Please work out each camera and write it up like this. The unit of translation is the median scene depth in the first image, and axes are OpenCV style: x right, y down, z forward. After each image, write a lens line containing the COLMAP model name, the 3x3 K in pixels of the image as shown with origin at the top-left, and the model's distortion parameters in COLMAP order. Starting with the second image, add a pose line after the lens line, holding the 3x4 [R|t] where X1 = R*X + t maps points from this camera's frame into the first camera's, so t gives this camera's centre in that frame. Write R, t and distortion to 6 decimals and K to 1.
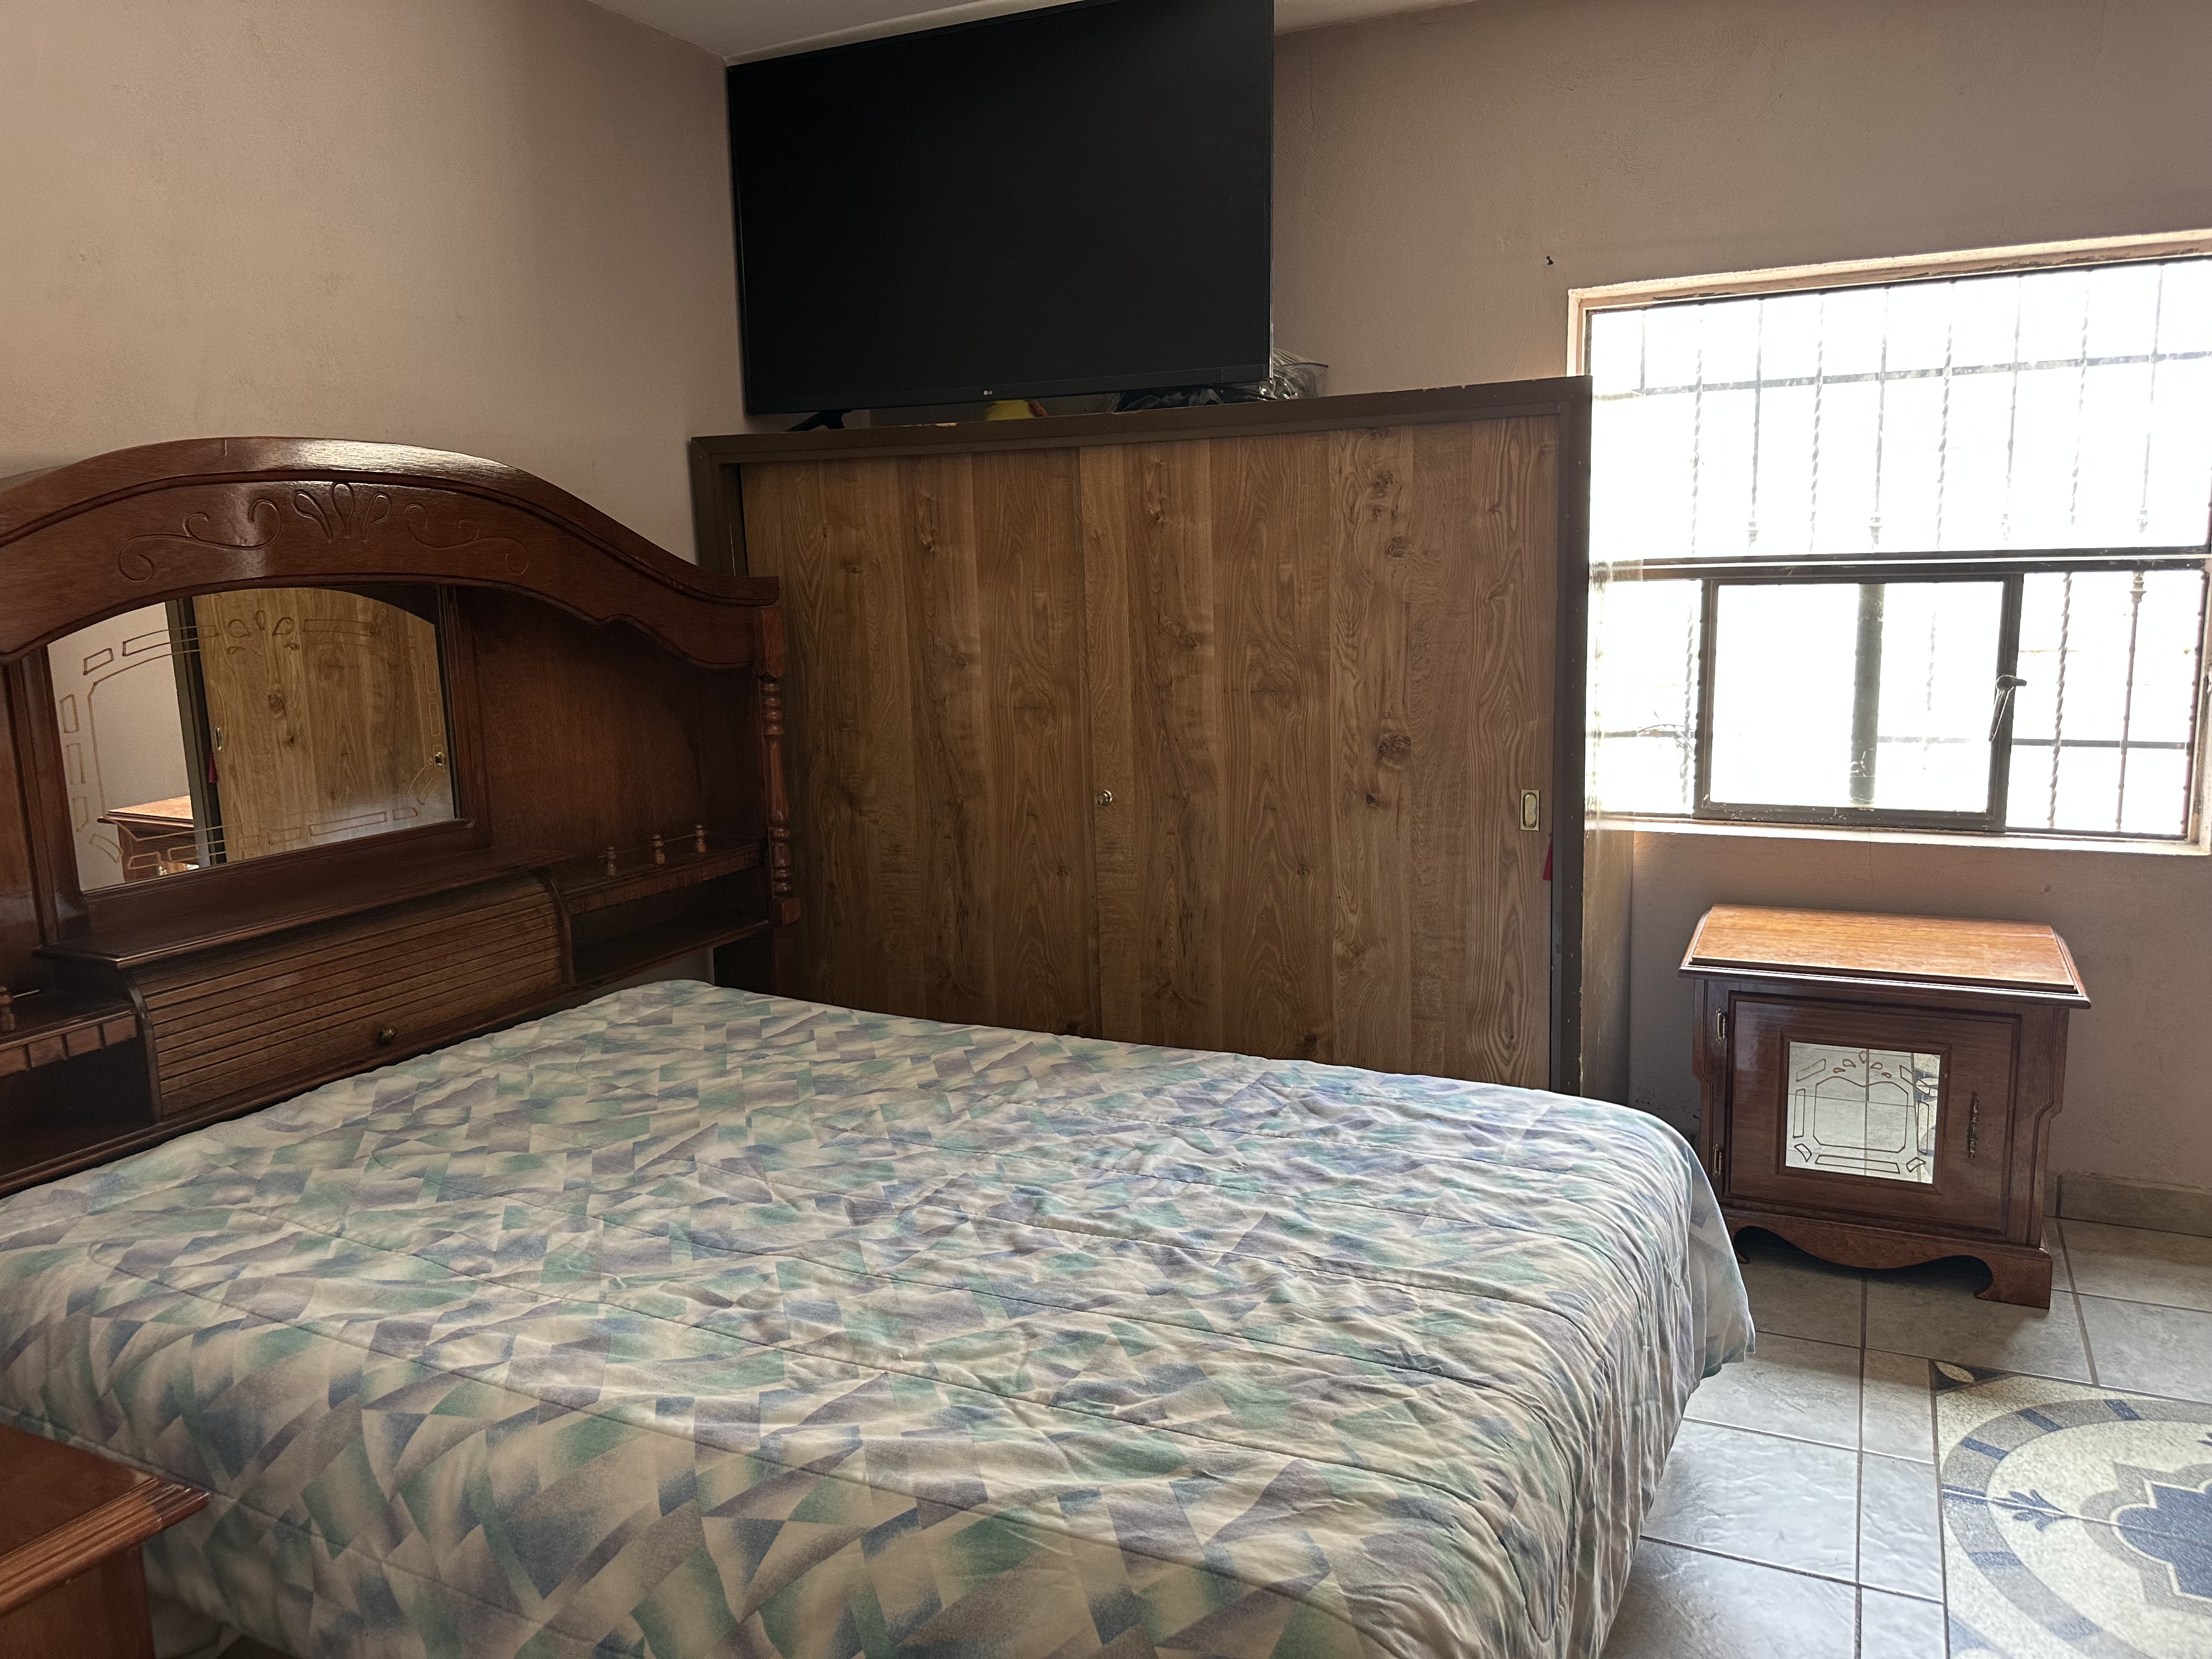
lens RADIAL K [[1609.2, 0, 1060.2], [0, 1609.2, 824.7], [0, 0, 1]] dist [0.122614, -0.266899]
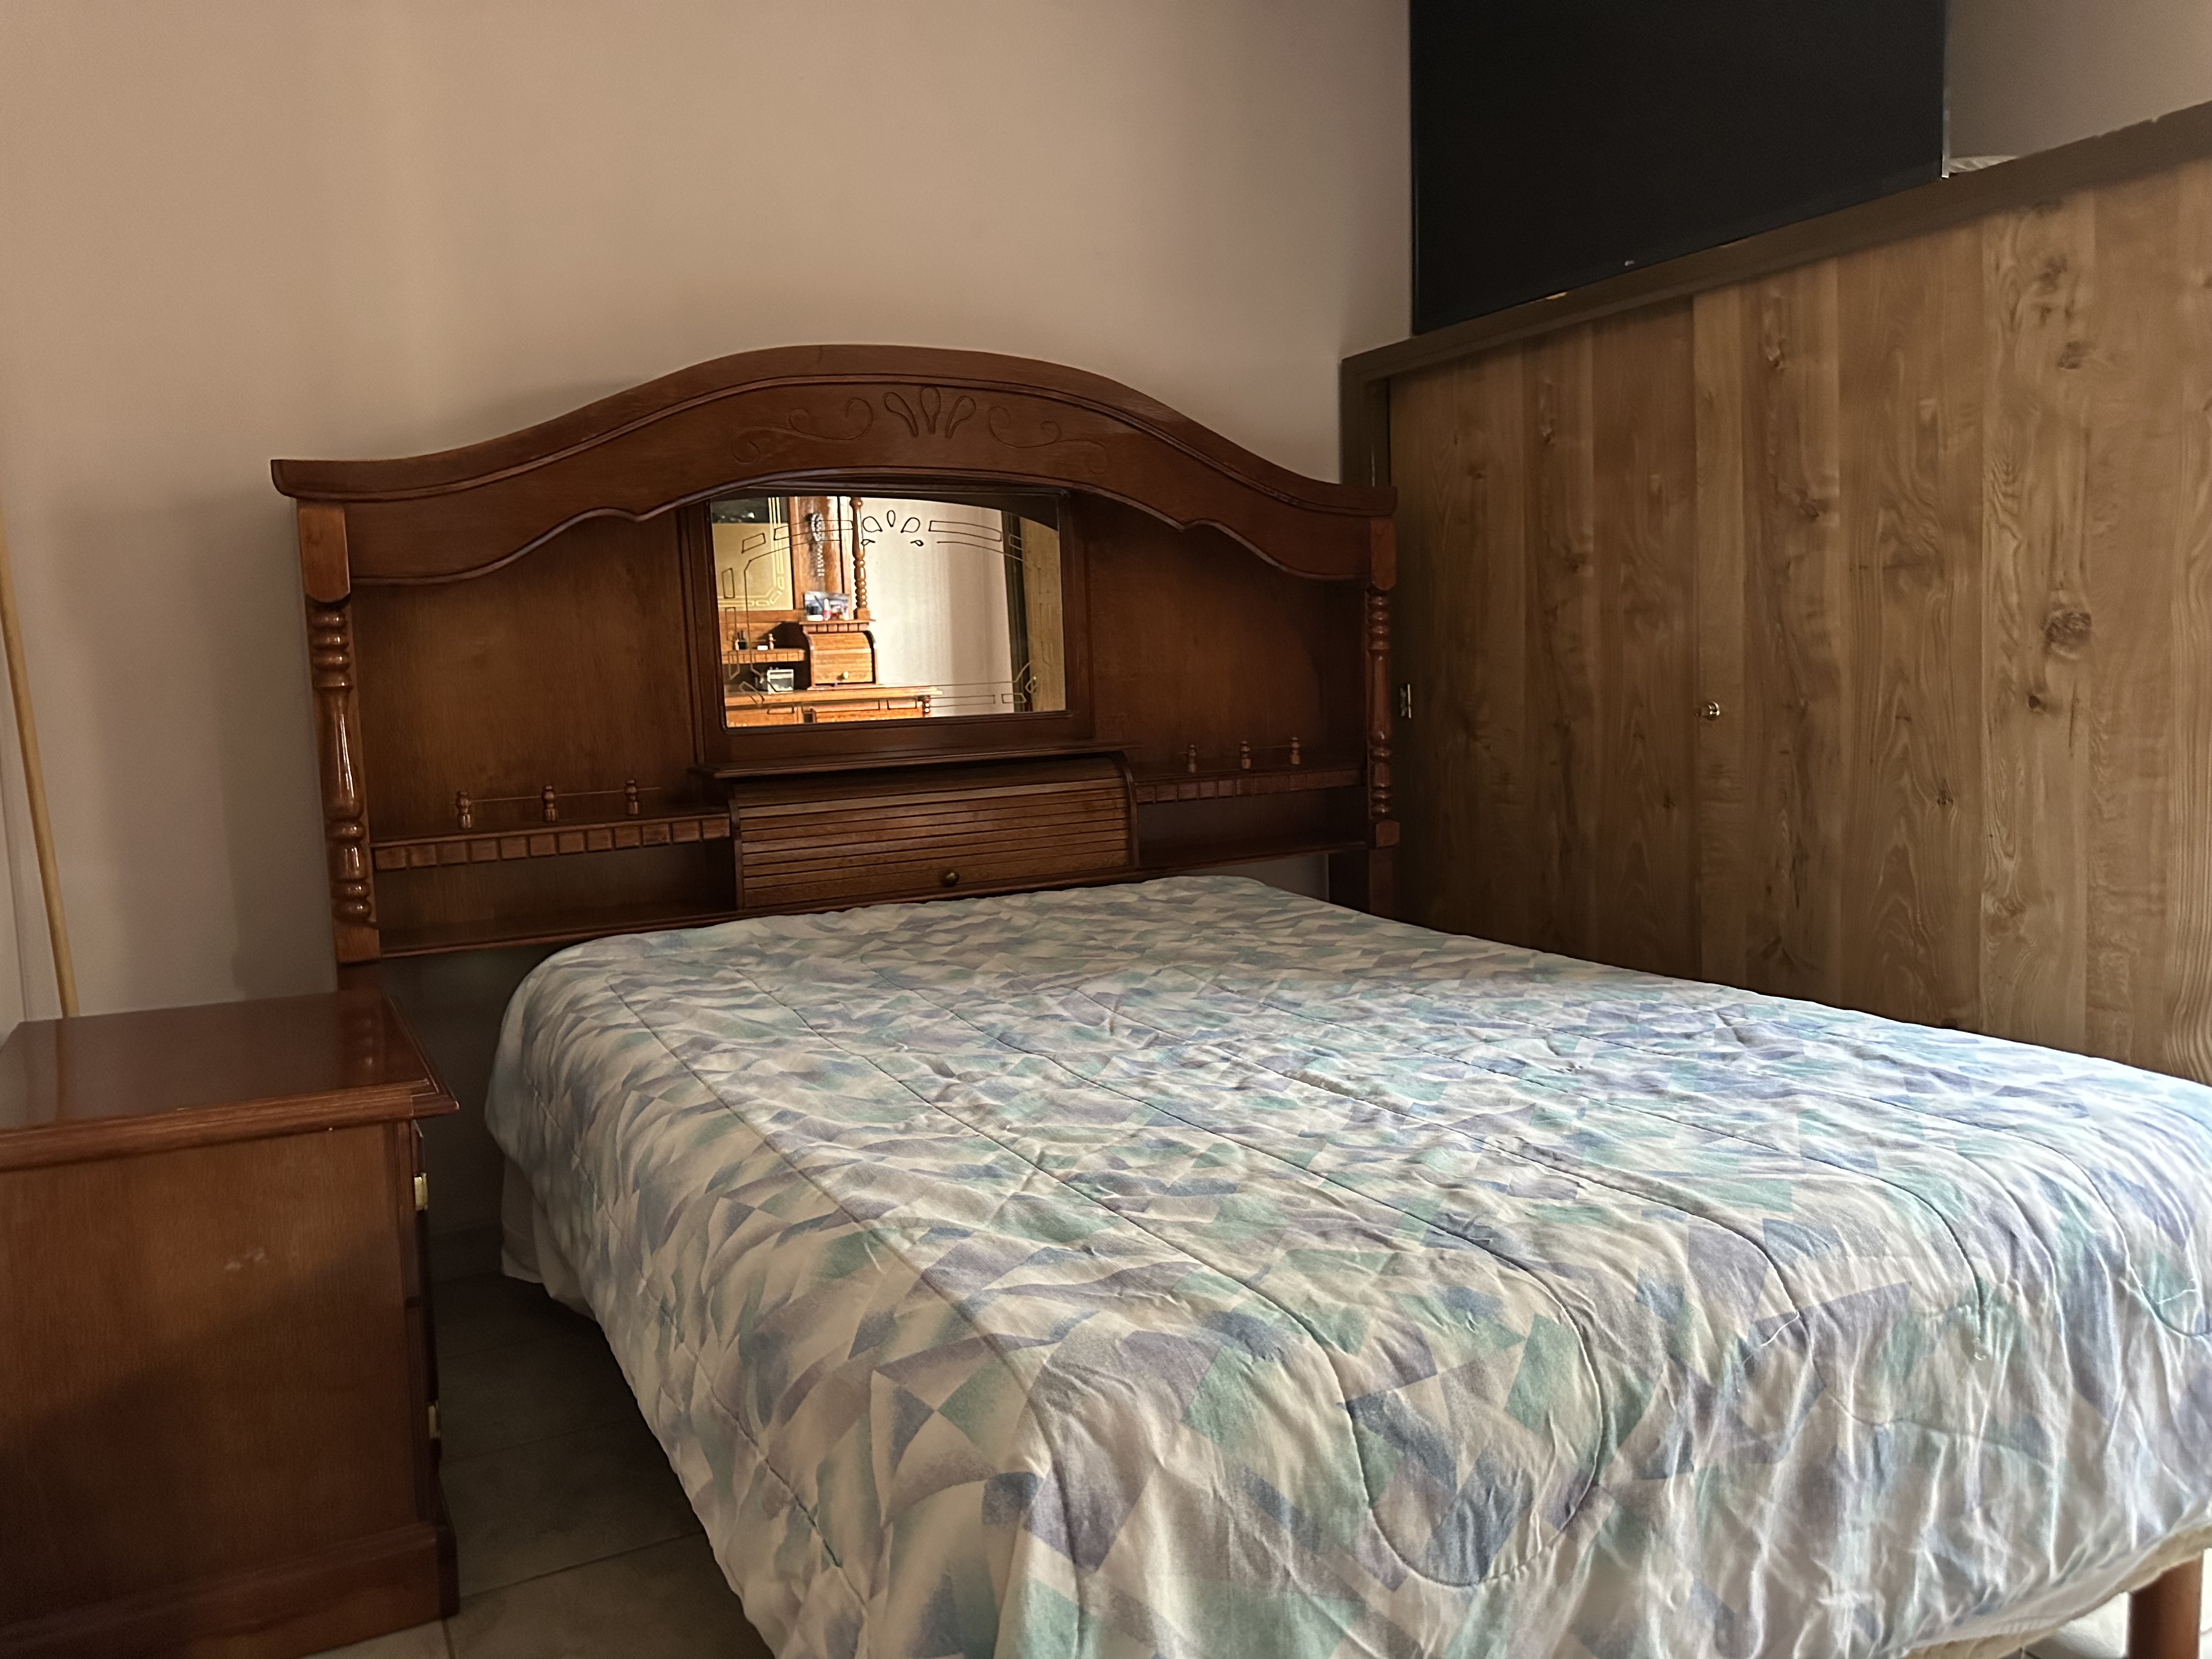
lens RADIAL K [[1569.3, 0, 1106.0], [0, 1569.3, 829.5], [0, 0, 1]] dist [0.114264, -0.165792]
pose [[0.803242, 0.060358, -0.592587, 0.292448], [-0.091242, 0.995580, -0.022273, 0.099503], [0.588624, 0.071959, 0.805198, 0.162227]]
